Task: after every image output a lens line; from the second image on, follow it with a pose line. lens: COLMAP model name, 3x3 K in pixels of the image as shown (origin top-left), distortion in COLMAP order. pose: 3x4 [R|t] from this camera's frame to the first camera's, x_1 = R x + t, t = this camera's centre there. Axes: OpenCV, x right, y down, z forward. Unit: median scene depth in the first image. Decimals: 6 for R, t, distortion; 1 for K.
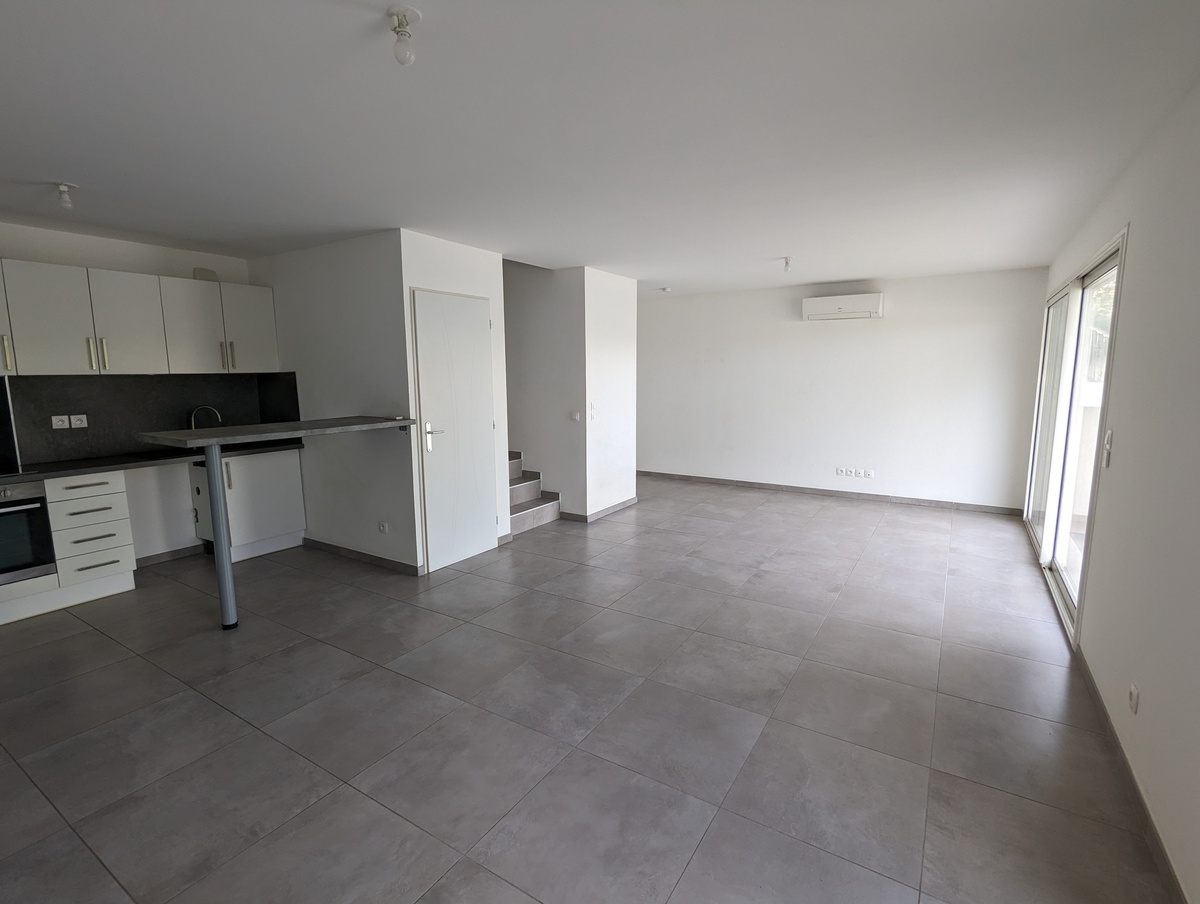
lens RADIAL K [[574.4, 0, 597.2], [0, 574.4, 452.3], [0, 0, 1]] dist [0.001544, 0.001790]
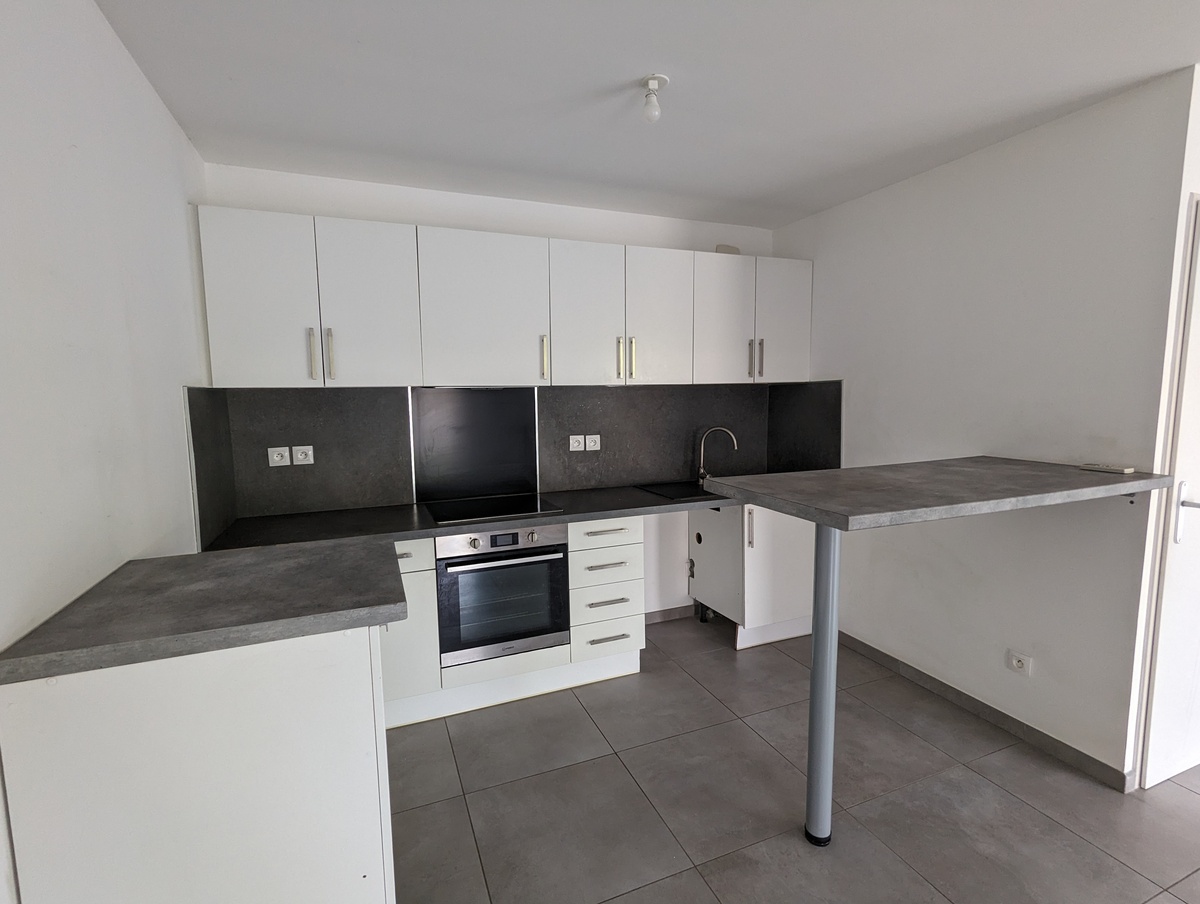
lens RADIAL K [[574.4, 0, 602.5], [0, 574.4, 452.7], [0, 0, 1]] dist [0.001544, 0.001790]
pose [[0.818745, 0.062002, -0.570800, -0.437840], [-0.076571, 0.997063, -0.001528, -0.040815], [0.569029, 0.044958, 0.821088, 0.352041]]
